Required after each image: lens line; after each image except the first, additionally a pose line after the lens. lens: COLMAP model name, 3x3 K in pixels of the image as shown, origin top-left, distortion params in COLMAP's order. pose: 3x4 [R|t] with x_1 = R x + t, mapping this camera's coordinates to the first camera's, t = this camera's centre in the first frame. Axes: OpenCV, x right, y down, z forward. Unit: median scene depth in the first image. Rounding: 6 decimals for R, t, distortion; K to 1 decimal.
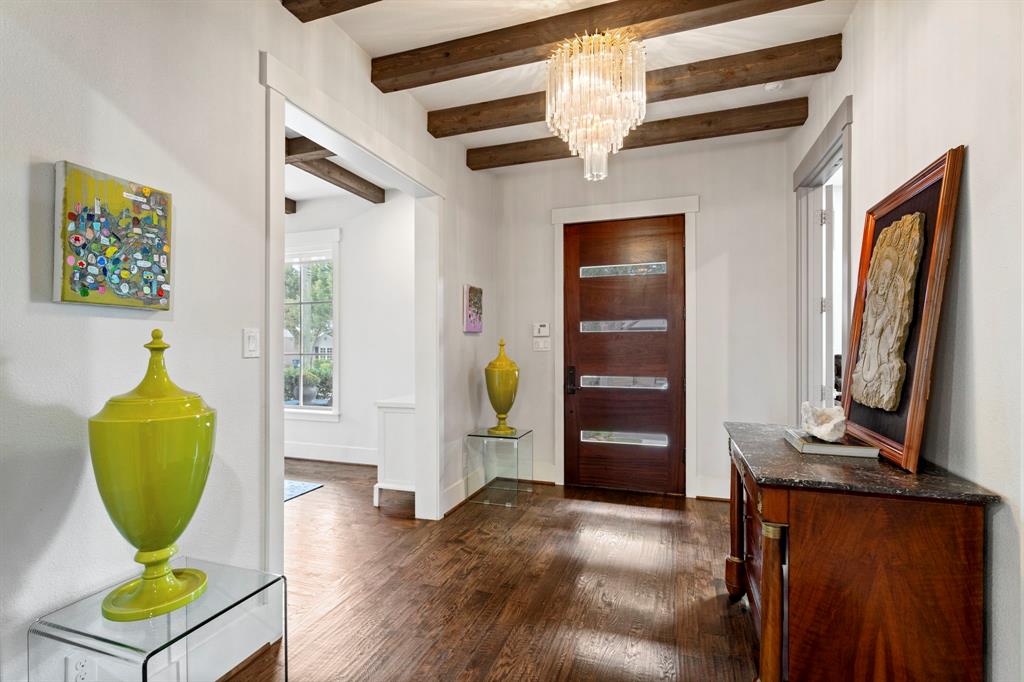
lens RADIAL K [[474.3, 0, 511.1], [0, 474.3, 345.4], [0, 0, 1]] dist [-0.002004, -0.000163]
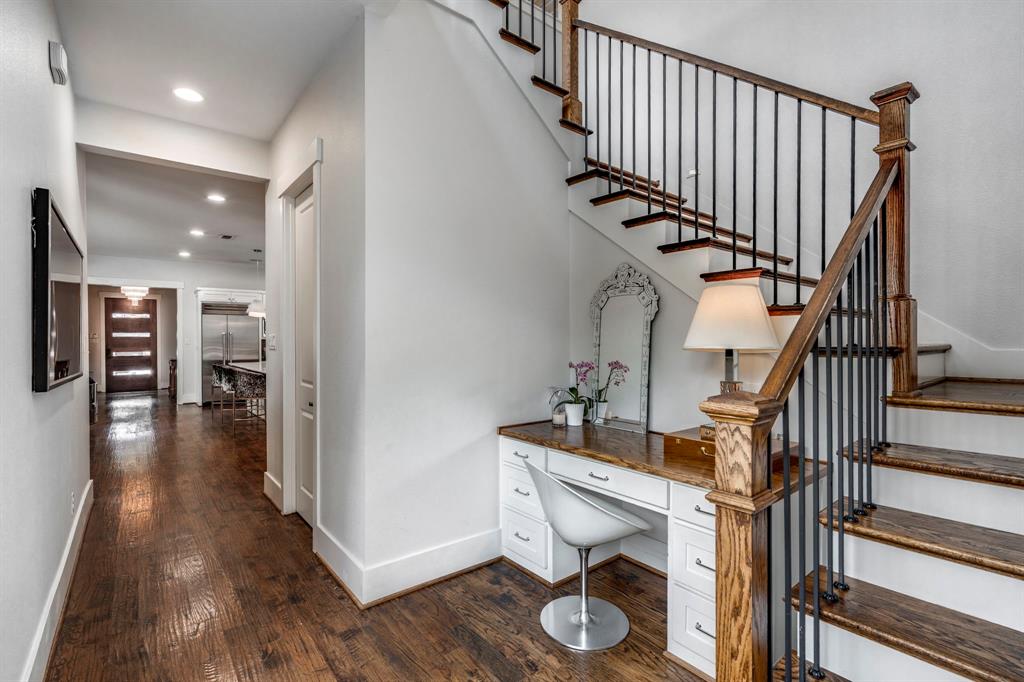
lens RADIAL K [[474.3, 0, 510.9], [0, 474.3, 341.9], [0, 0, 1]] dist [-0.002004, -0.000163]
pose [[0.539544, -0.010435, 0.841893, -0.972683], [0.002733, 0.999940, 0.010643, -0.021571], [-0.841953, -0.003442, 0.539540, -2.576462]]
